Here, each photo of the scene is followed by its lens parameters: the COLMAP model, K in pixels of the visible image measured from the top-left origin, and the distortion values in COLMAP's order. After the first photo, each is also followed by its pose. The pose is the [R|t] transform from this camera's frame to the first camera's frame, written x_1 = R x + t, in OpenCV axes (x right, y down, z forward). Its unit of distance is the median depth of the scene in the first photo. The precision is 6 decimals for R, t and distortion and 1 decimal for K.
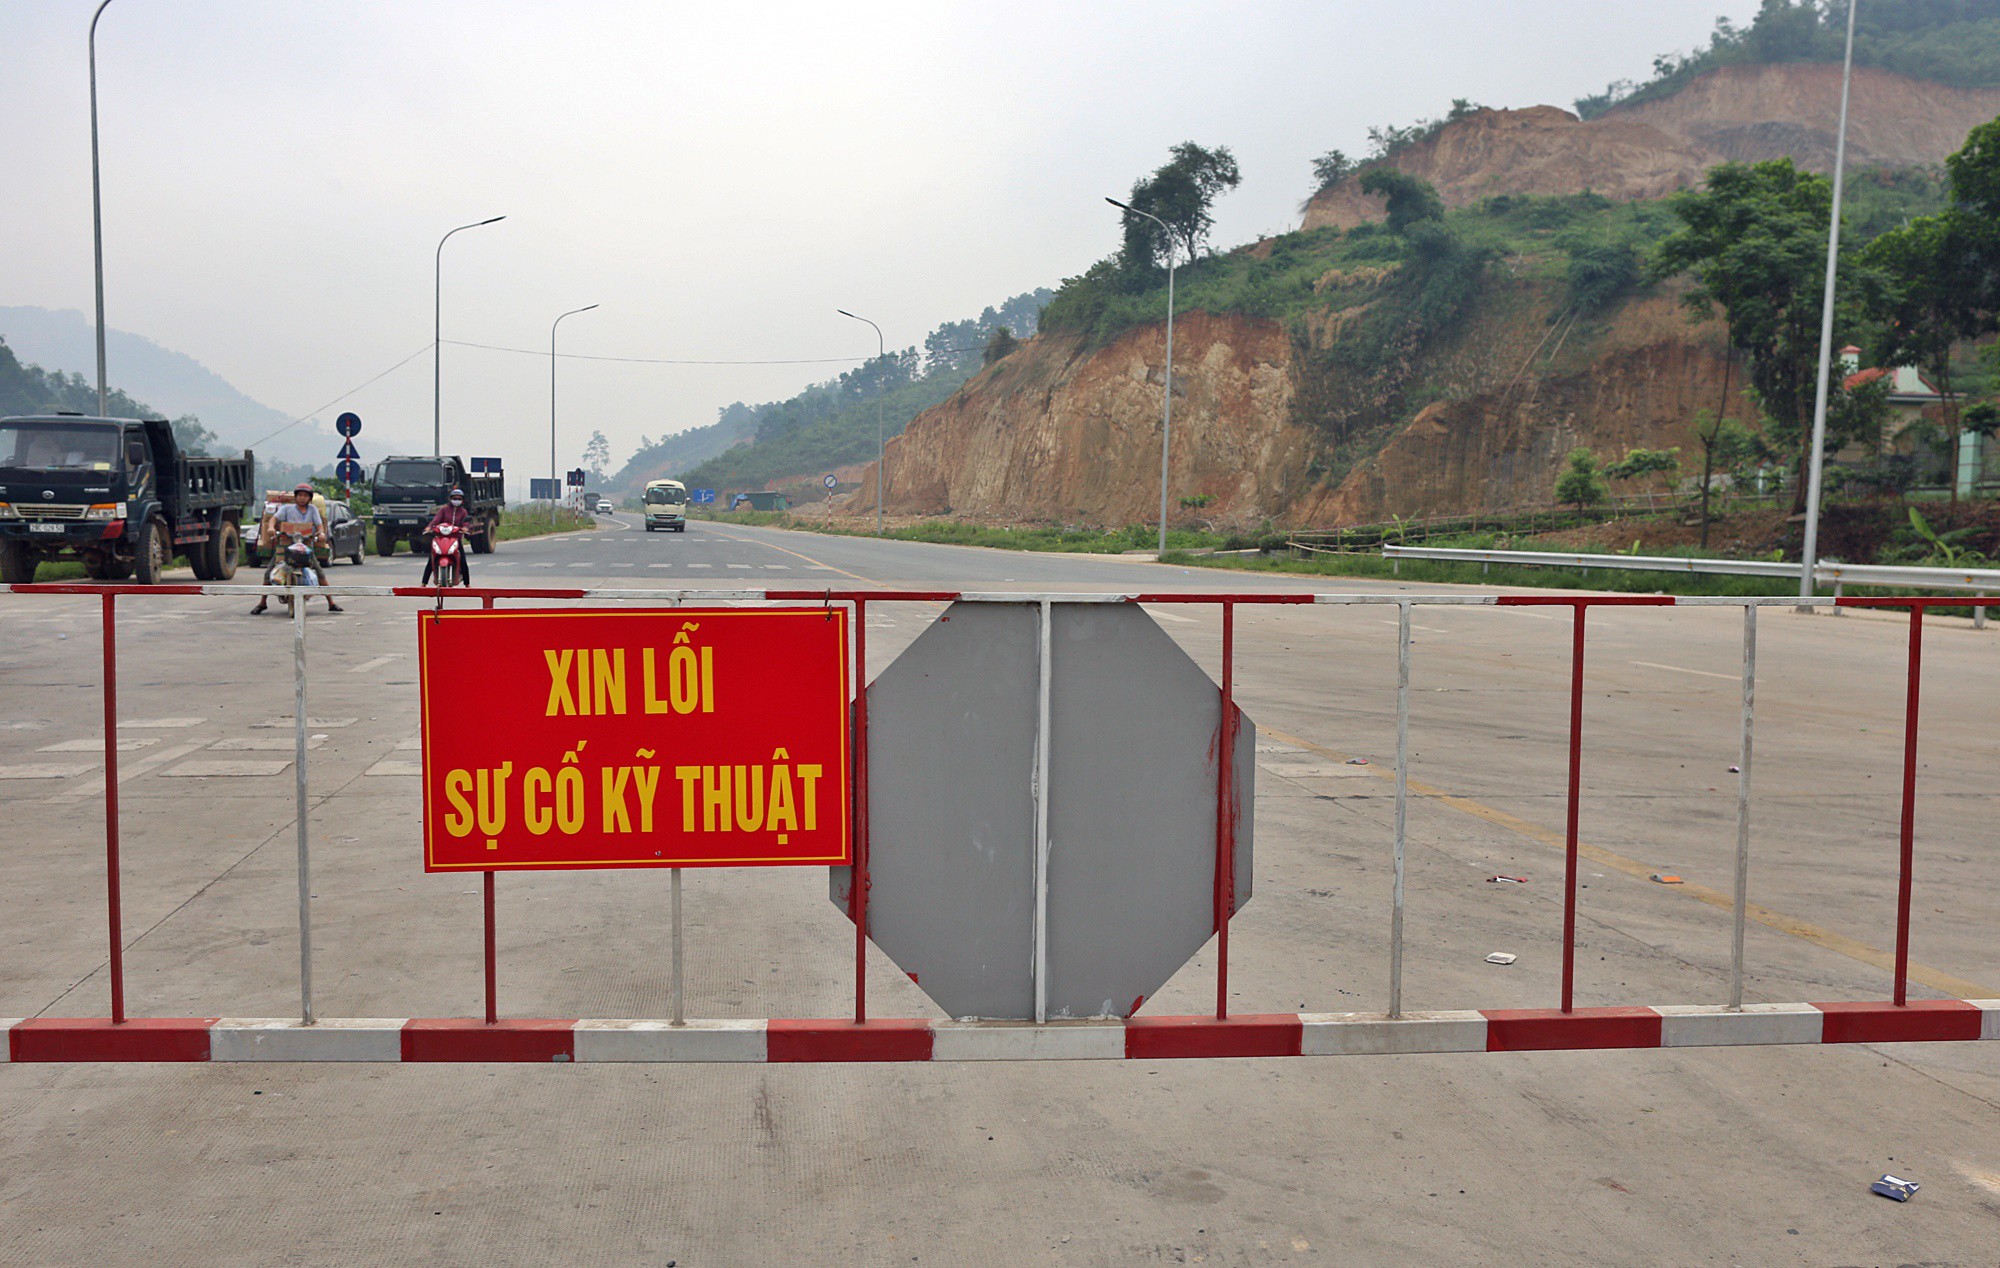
lens RADIAL K [[1687.4, 0, 1000.0], [0, 1687.4, 634.0], [0, 0, 1]] dist [-0.001428, 0.002370]
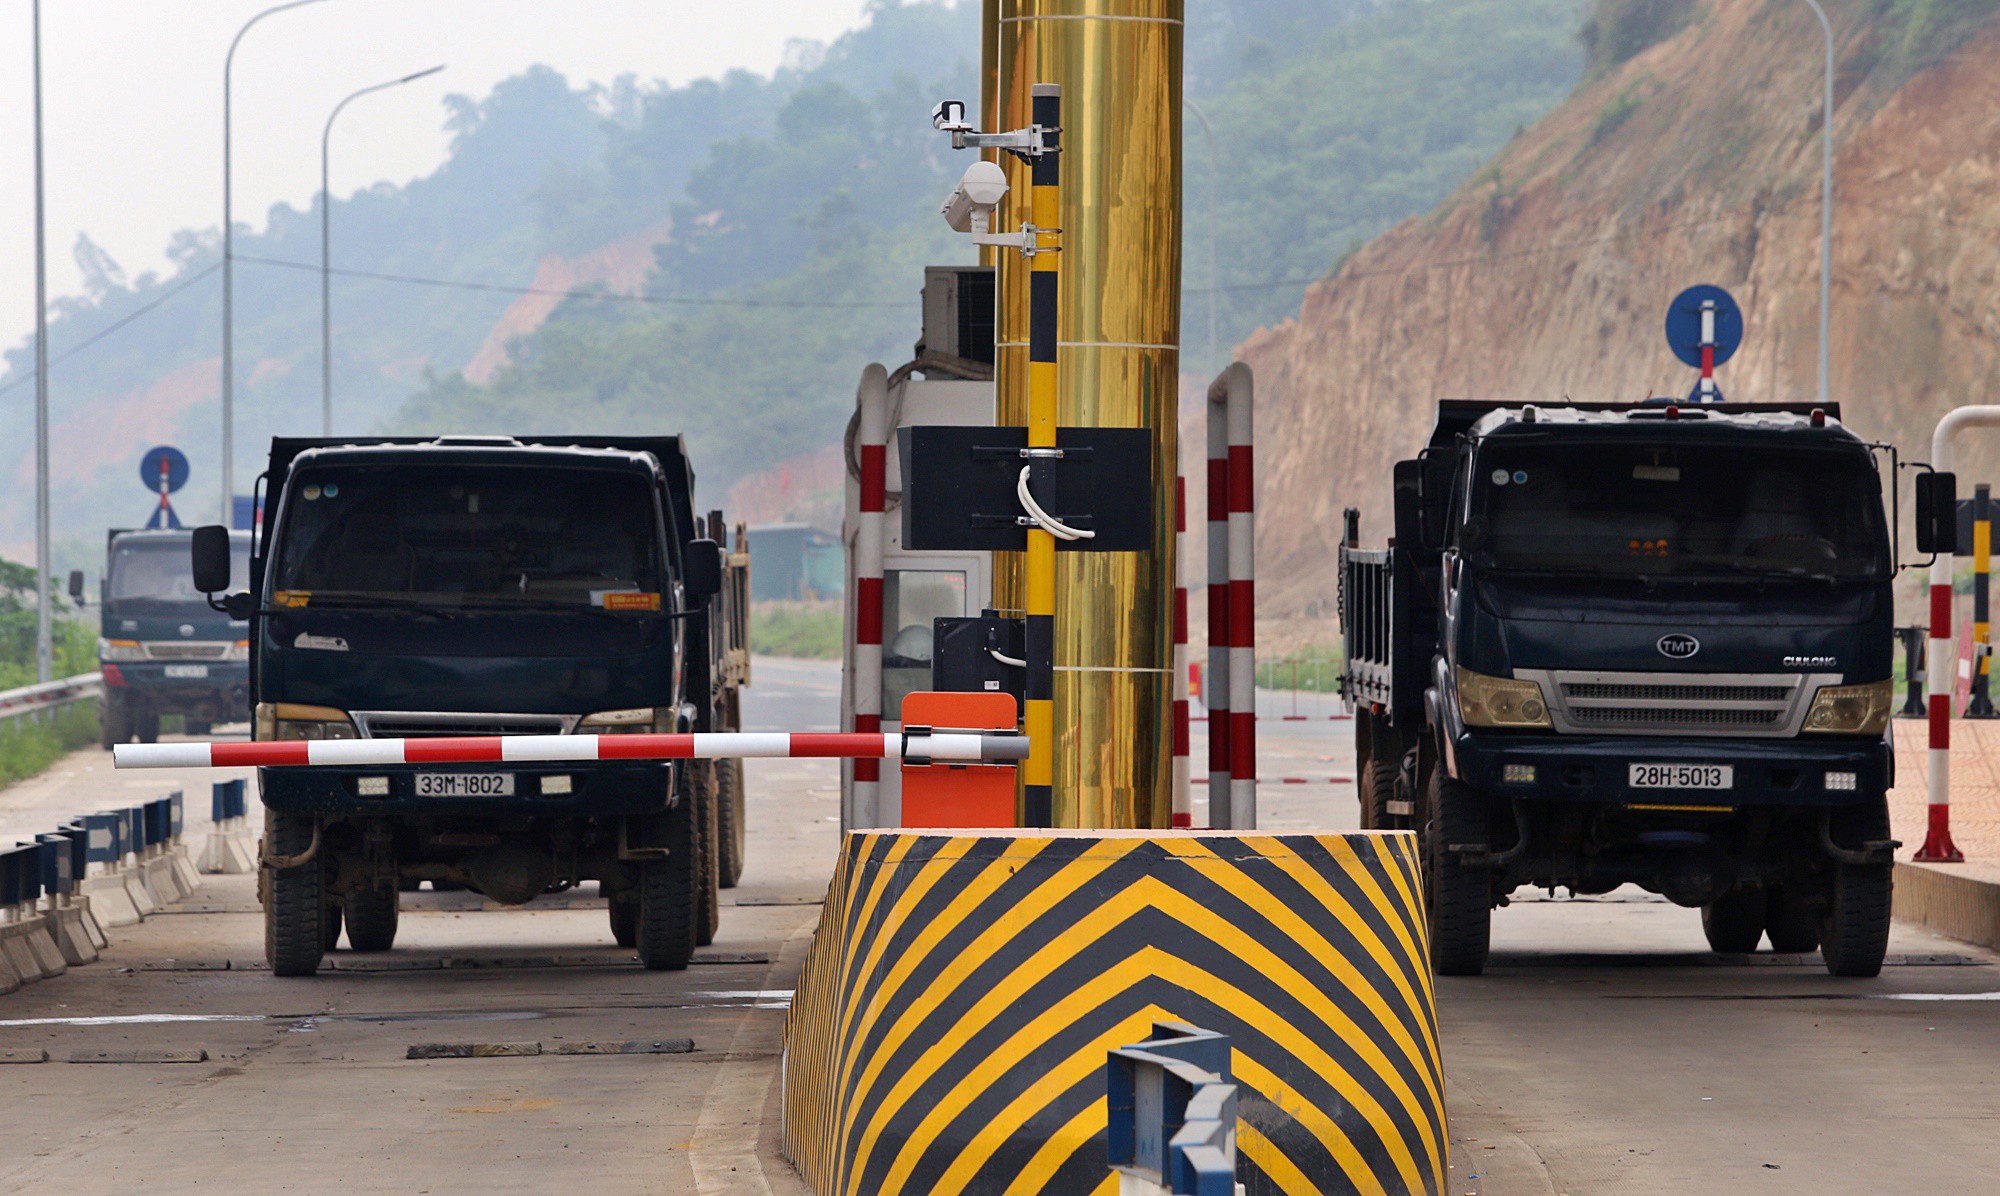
lens RADIAL K [[9508.0, 0, 1000.0], [0, 9508.0, 598.0], [0, 0, 1]] dist [-0.002542, -1.740119]
pose [[0.995396, -0.016261, -0.094456, 0.048224], [0.009704, 0.997537, -0.069472, 0.041734], [0.095353, 0.068236, 0.993102, -0.655260]]
